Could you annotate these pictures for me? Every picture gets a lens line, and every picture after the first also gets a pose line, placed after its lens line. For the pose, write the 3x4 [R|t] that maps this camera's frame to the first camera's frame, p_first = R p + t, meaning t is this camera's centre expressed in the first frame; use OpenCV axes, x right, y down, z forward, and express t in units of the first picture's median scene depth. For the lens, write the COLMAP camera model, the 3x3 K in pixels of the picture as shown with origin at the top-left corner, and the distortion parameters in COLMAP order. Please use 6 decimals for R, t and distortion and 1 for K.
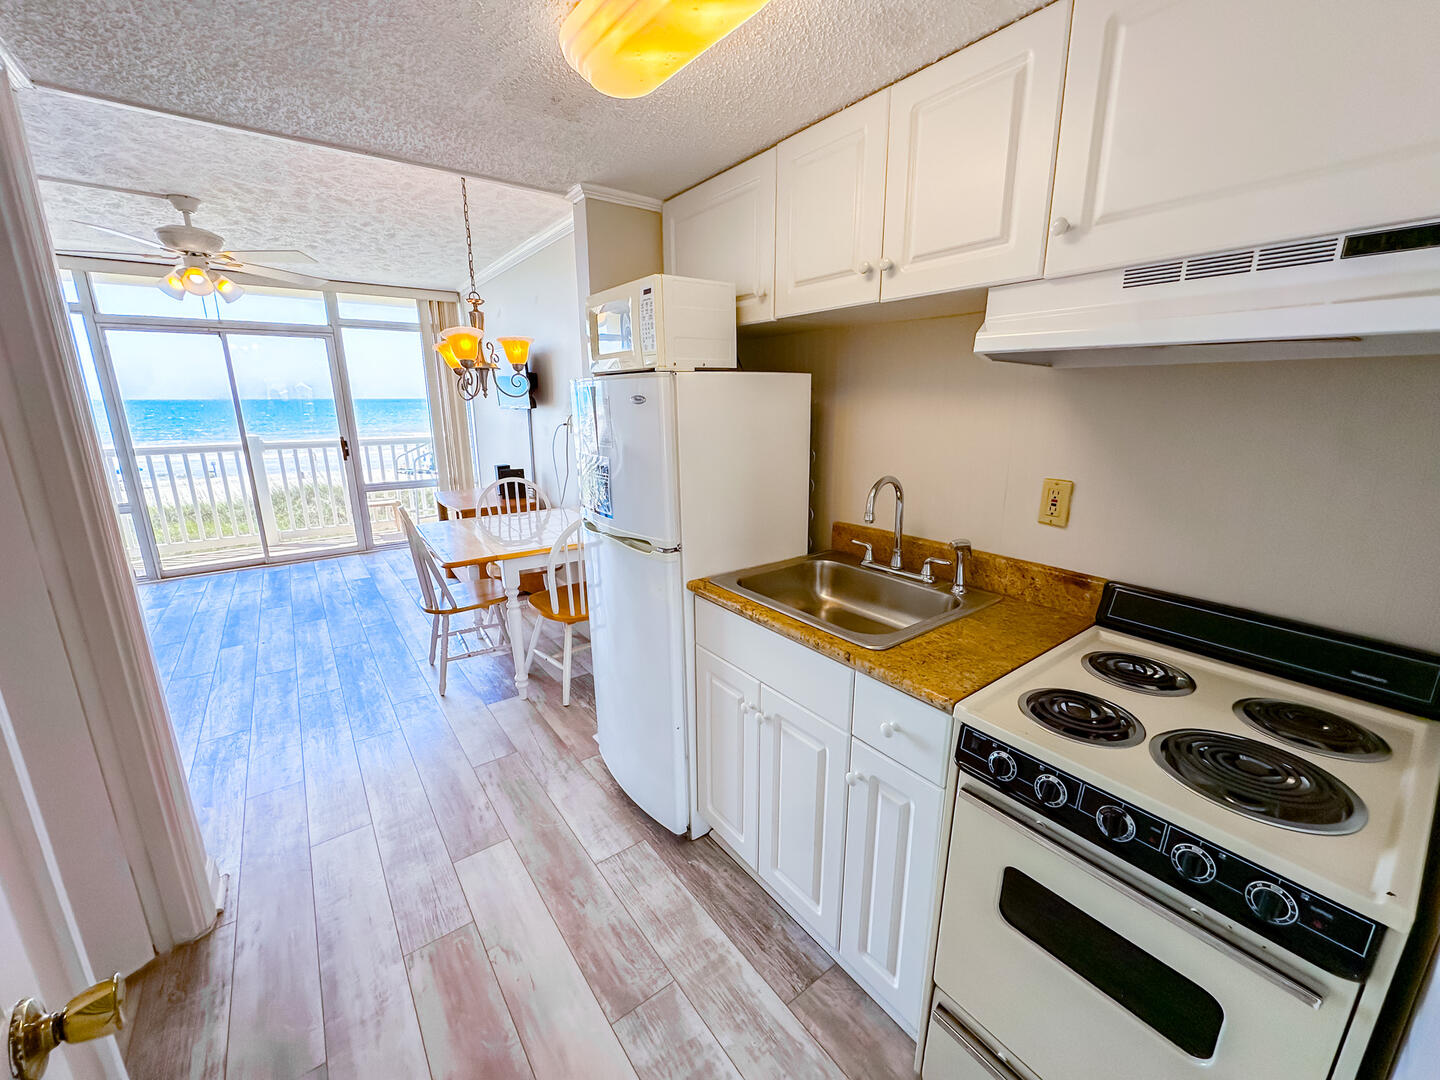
lens RADIAL K [[574.1, 0, 715.9], [0, 574.1, 542.0], [0, 0, 1]] dist [-0.004329, 0.000084]
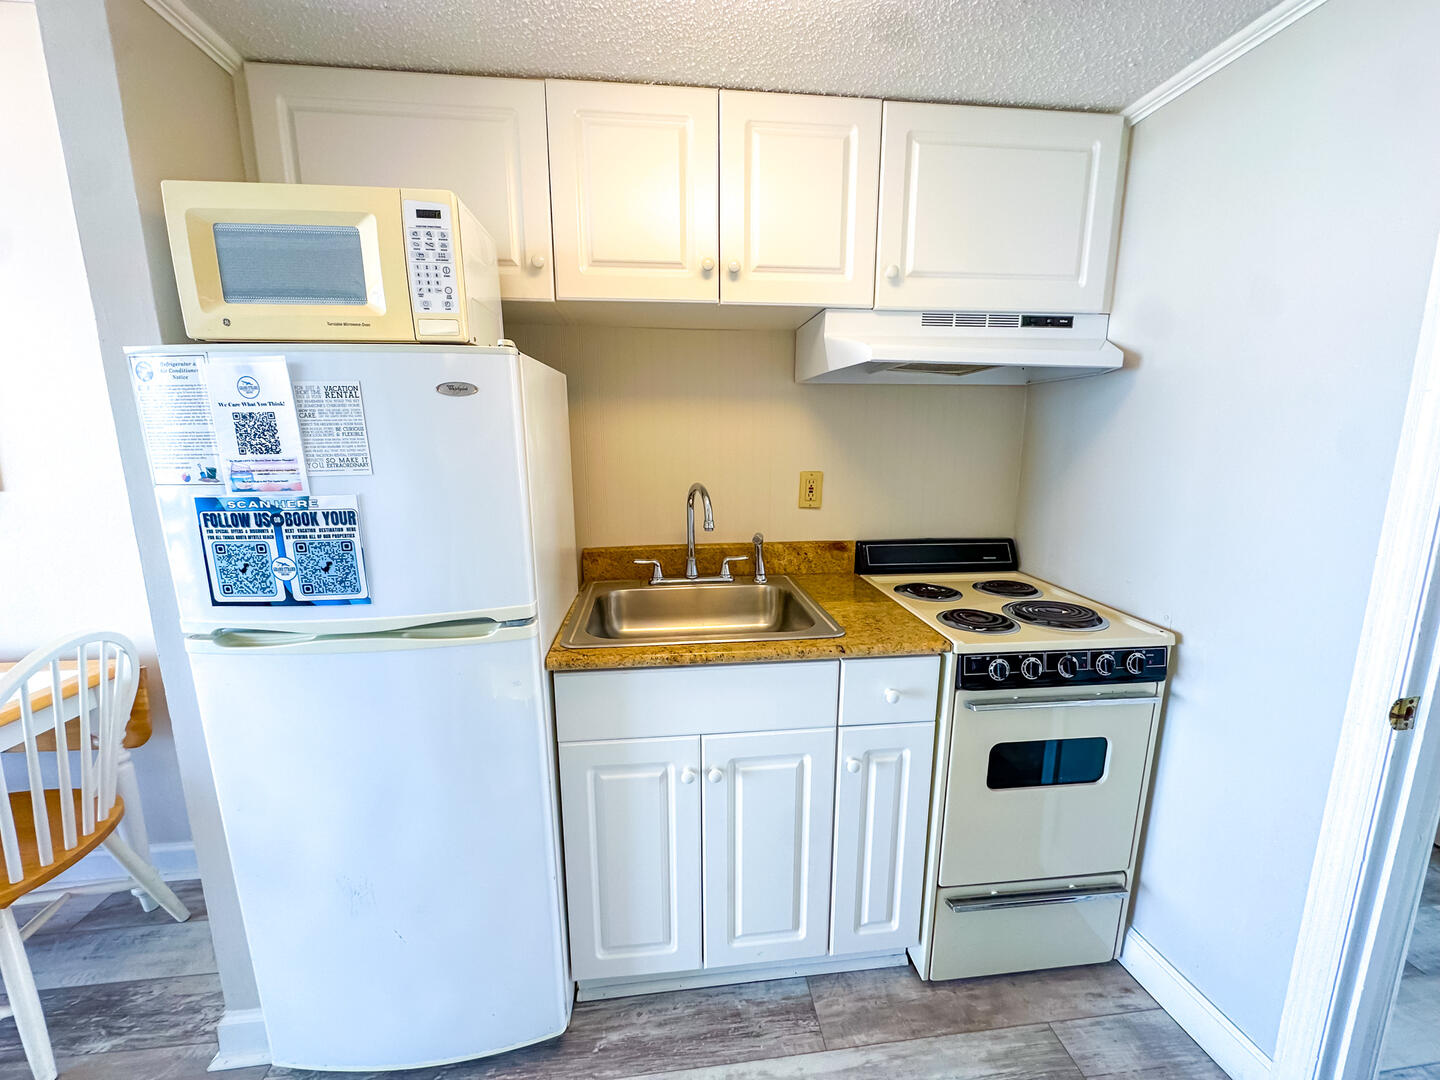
lens RADIAL K [[574.1, 0, 724.3], [0, 574.1, 541.6], [0, 0, 1]] dist [-0.004329, 0.000084]
pose [[0.502047, -0.161714, 0.849586, -0.575748], [0.212502, 0.975313, 0.060071, -0.072979], [-0.838327, 0.150380, 0.524018, 0.507255]]
